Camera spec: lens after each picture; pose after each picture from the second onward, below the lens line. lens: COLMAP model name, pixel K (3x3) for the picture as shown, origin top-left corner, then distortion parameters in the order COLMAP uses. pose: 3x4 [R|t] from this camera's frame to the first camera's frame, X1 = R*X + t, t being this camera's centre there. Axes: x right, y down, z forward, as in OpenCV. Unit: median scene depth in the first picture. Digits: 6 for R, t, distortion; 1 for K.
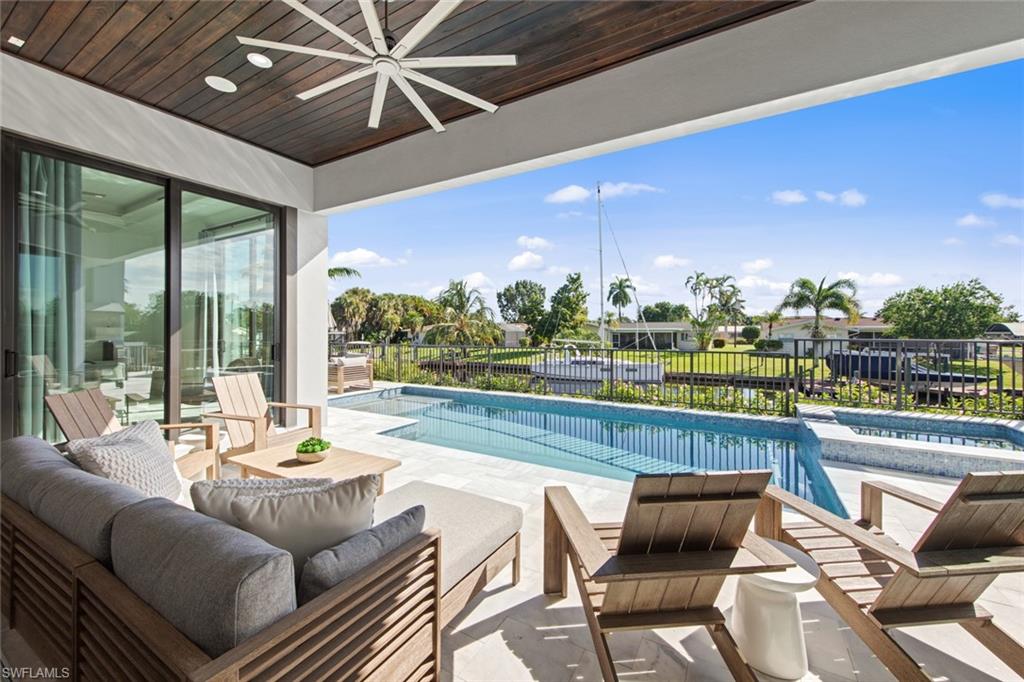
lens RADIAL K [[406.8, 0, 506.0], [0, 406.8, 331.1], [0, 0, 1]] dist [0.008847, -0.001136]
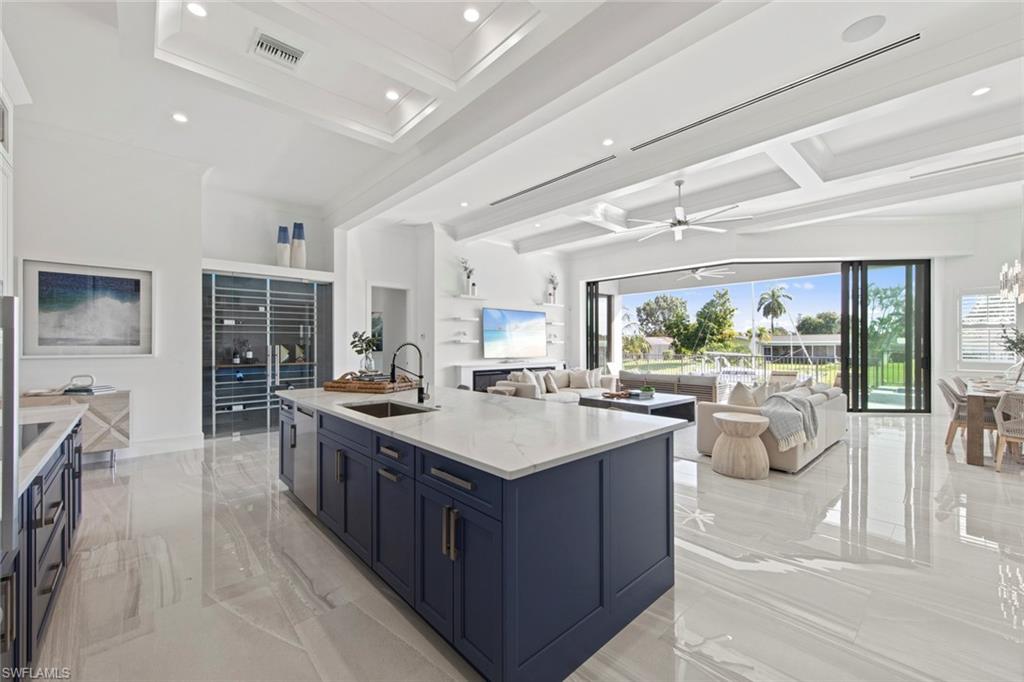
lens RADIAL K [[406.8, 0, 506.1], [0, 406.8, 344.0], [0, 0, 1]] dist [0.008847, -0.001136]
pose [[0.953806, -0.001596, -0.300418, -0.047703], [0.001782, 0.999998, 0.000345, -0.002171], [0.300417, -0.000864, 0.953808, -0.172042]]
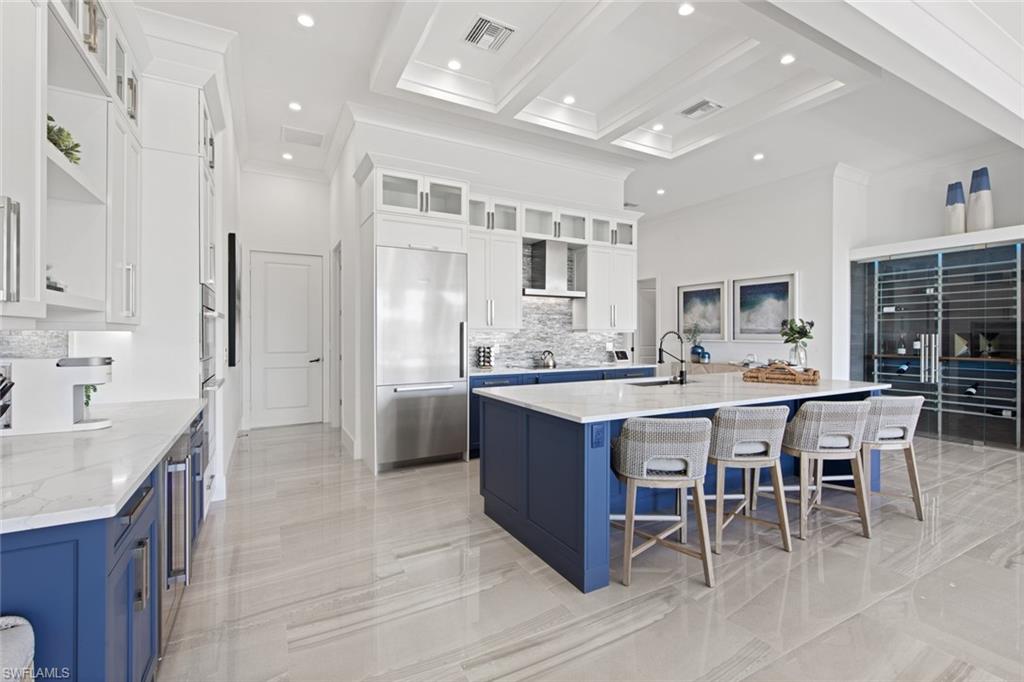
lens RADIAL K [[454.8, 0, 512.3], [0, 454.8, 333.3], [0, 0, 1]] dist [0.004421, 0.000531]
pose [[-0.515126, -0.001578, -0.857113, 0.004103], [-0.000664, 0.999999, -0.001442, -0.001855], [0.857114, -0.000173, -0.515127, -0.099797]]
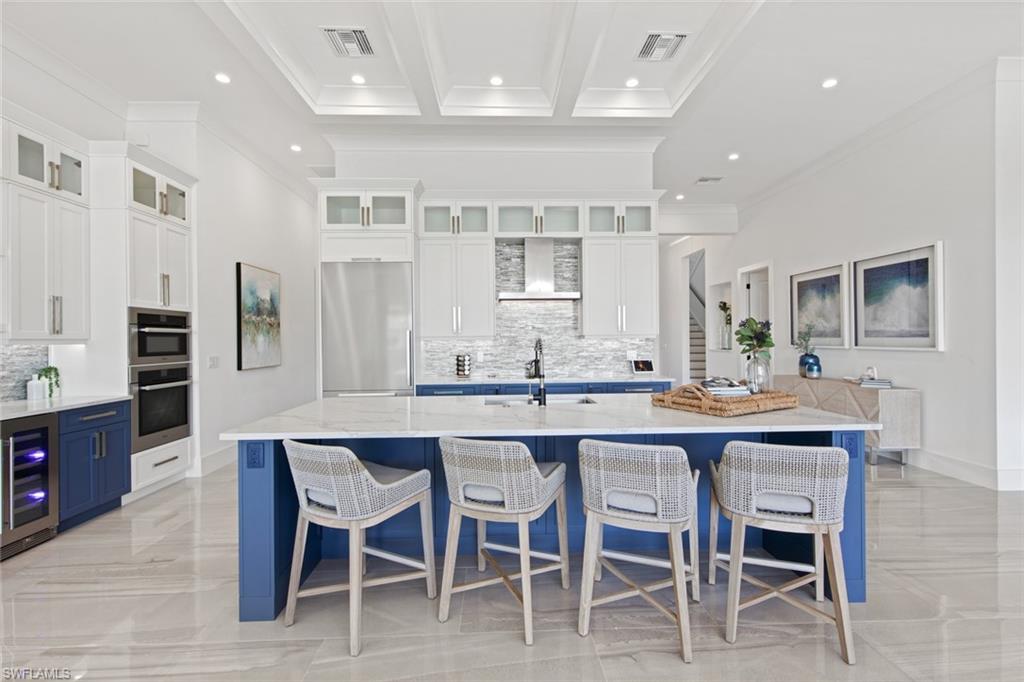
lens RADIAL K [[454.8, 0, 511.0], [0, 454.8, 341.0], [0, 0, 1]] dist [0.004421, 0.000531]
pose [[-0.846715, 0.009303, -0.531966, -0.041856], [0.009584, 0.999952, 0.002232, -0.002181], [0.531961, -0.003209, -0.846763, -0.063766]]
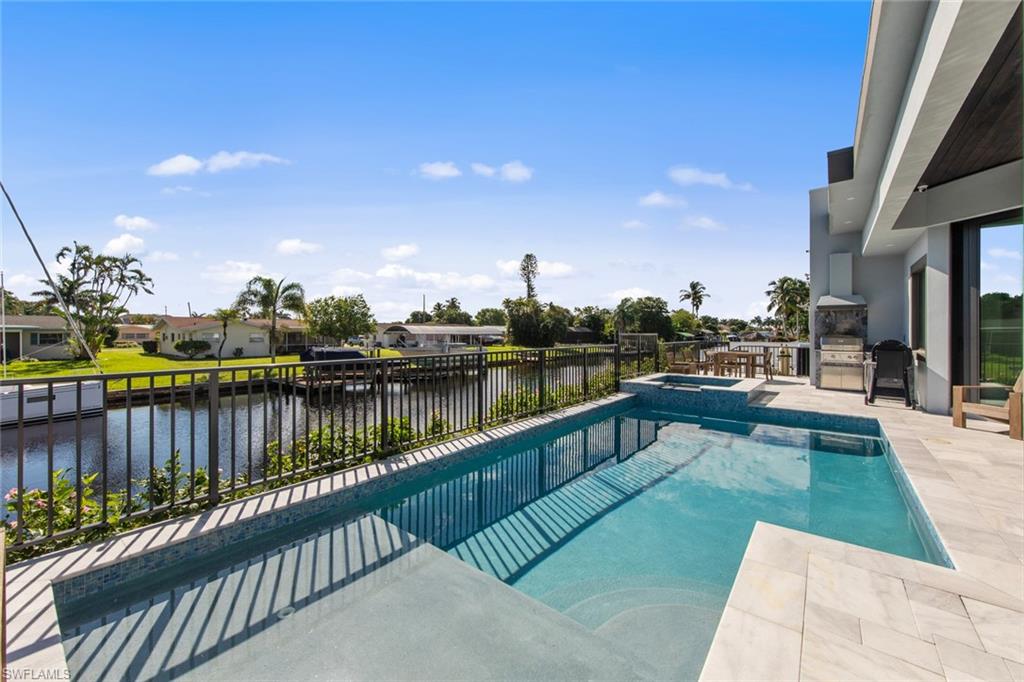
lens RADIAL K [[406.8, 0, 510.0], [0, 406.8, 335.3], [0, 0, 1]] dist [0.008847, -0.001136]
pose [[0.138311, -0.007215, 0.990363, -0.102701], [-0.001361, 0.999971, 0.007475, 0.001978], [-0.990388, -0.002382, 0.138297, 0.185124]]
